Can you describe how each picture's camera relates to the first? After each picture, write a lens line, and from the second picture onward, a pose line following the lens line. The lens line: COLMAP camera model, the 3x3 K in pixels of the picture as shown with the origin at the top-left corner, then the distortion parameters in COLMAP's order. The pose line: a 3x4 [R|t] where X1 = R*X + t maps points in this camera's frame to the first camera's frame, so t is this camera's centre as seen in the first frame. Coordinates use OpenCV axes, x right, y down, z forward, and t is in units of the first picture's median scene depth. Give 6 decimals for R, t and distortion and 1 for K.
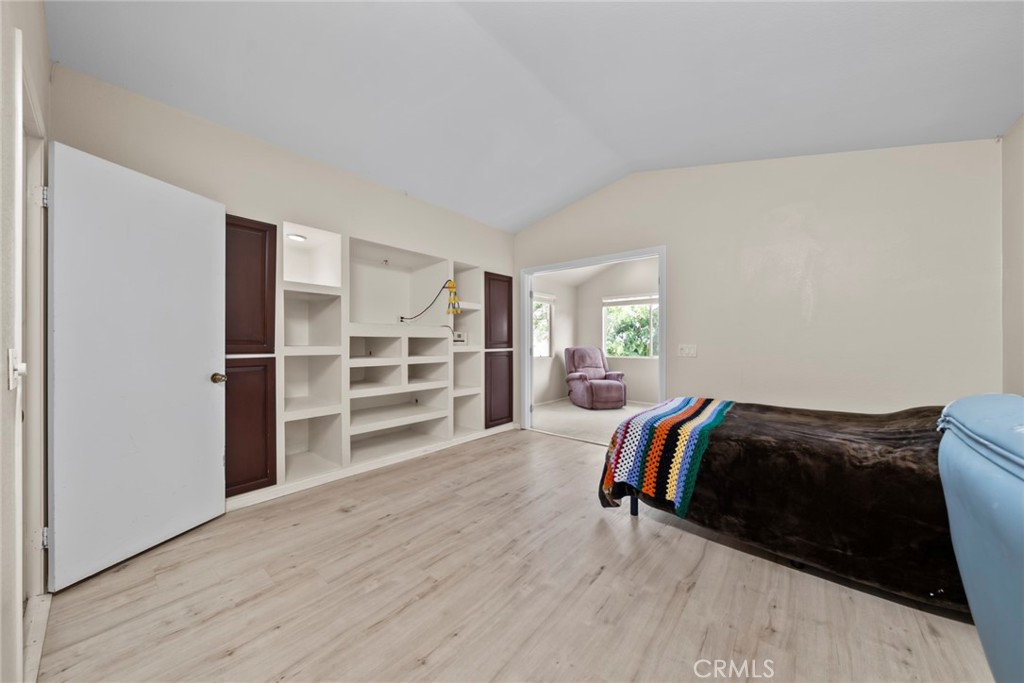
lens RADIAL K [[355.9, 0, 512.4], [0, 355.9, 340.9], [0, 0, 1]] dist [-0.002429, 0.000014]
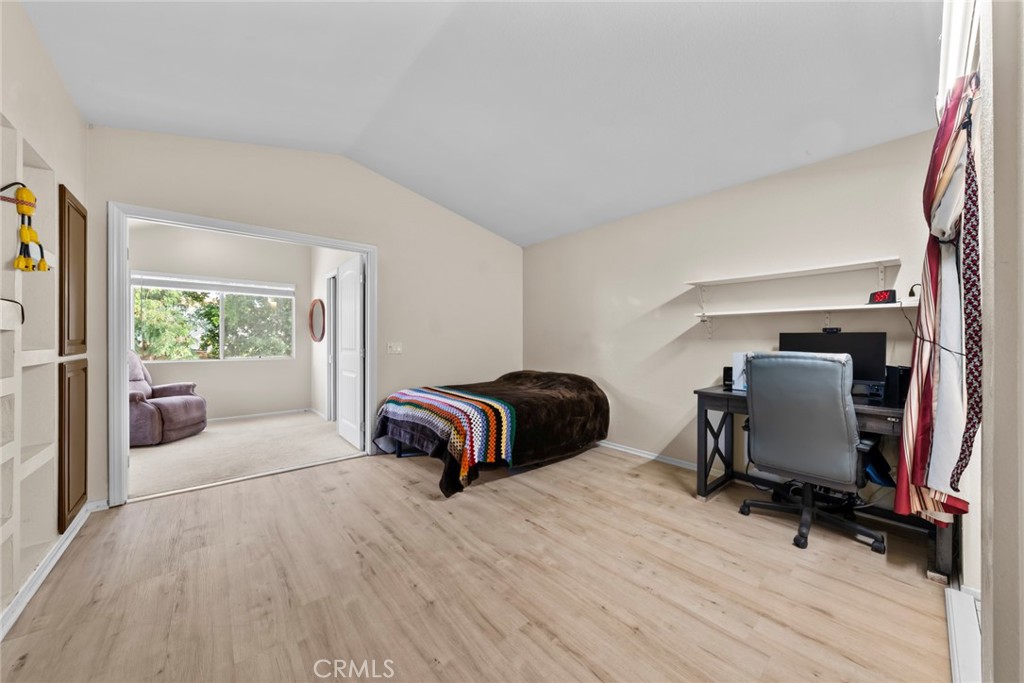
lens RADIAL K [[355.9, 0, 513.4], [0, 355.9, 340.2], [0, 0, 1]] dist [-0.002429, 0.000014]
pose [[0.158870, -0.001835, 0.987298, -0.897772], [-0.003800, 0.999990, 0.002470, -0.002917], [-0.987292, -0.004144, 0.158861, 0.767544]]
